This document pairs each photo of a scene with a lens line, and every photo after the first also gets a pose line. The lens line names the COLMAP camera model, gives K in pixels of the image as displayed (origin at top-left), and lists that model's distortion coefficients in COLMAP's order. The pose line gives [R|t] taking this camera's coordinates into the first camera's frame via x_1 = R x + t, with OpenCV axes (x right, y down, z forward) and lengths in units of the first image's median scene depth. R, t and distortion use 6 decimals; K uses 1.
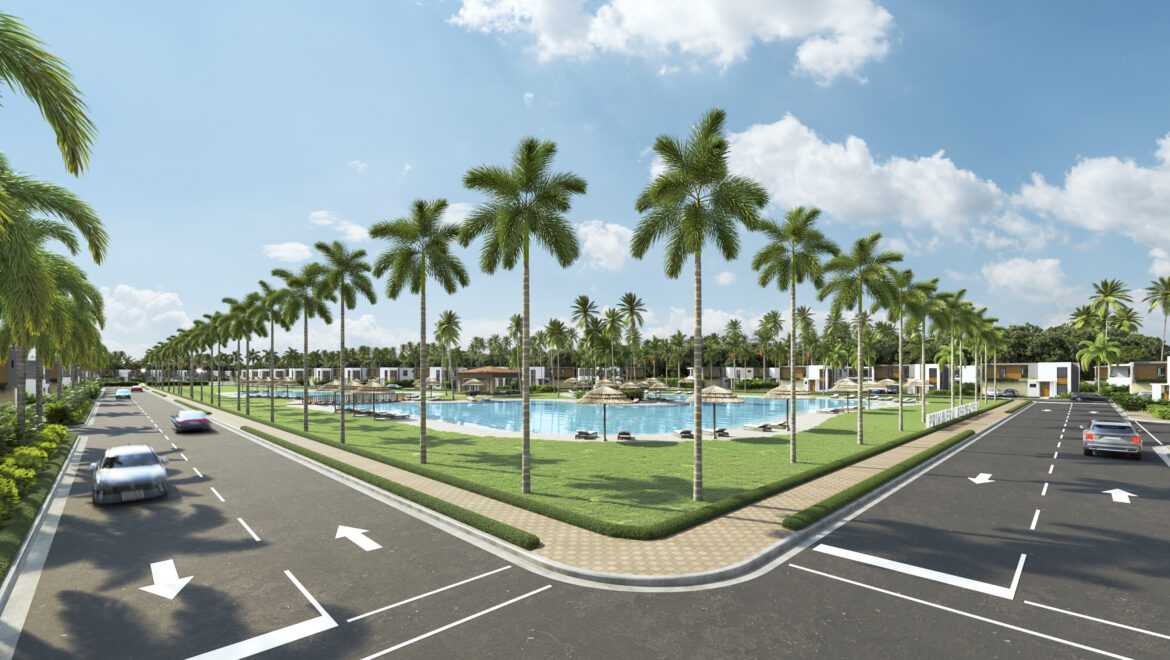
lens RADIAL K [[482.3, 0, 583.1], [0, 482.3, 383.3], [0, 0, 1]] dist [-0.000234, -0.000483]
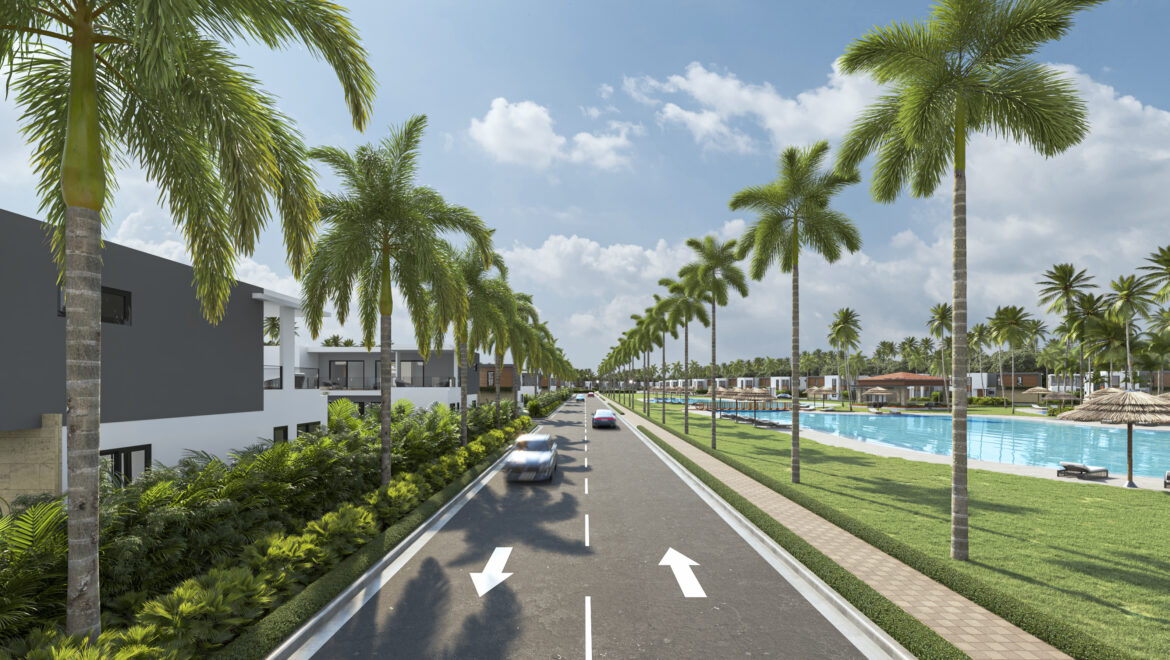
lens RADIAL K [[482.3, 0, 583.1], [0, 482.3, 383.3], [0, 0, 1]] dist [-0.000234, -0.000483]
pose [[0.713518, -0.003566, -0.700628, -0.016793], [-0.012115, 0.999775, -0.017426, 0.014201], [0.700532, 0.020922, 0.713314, 0.128979]]
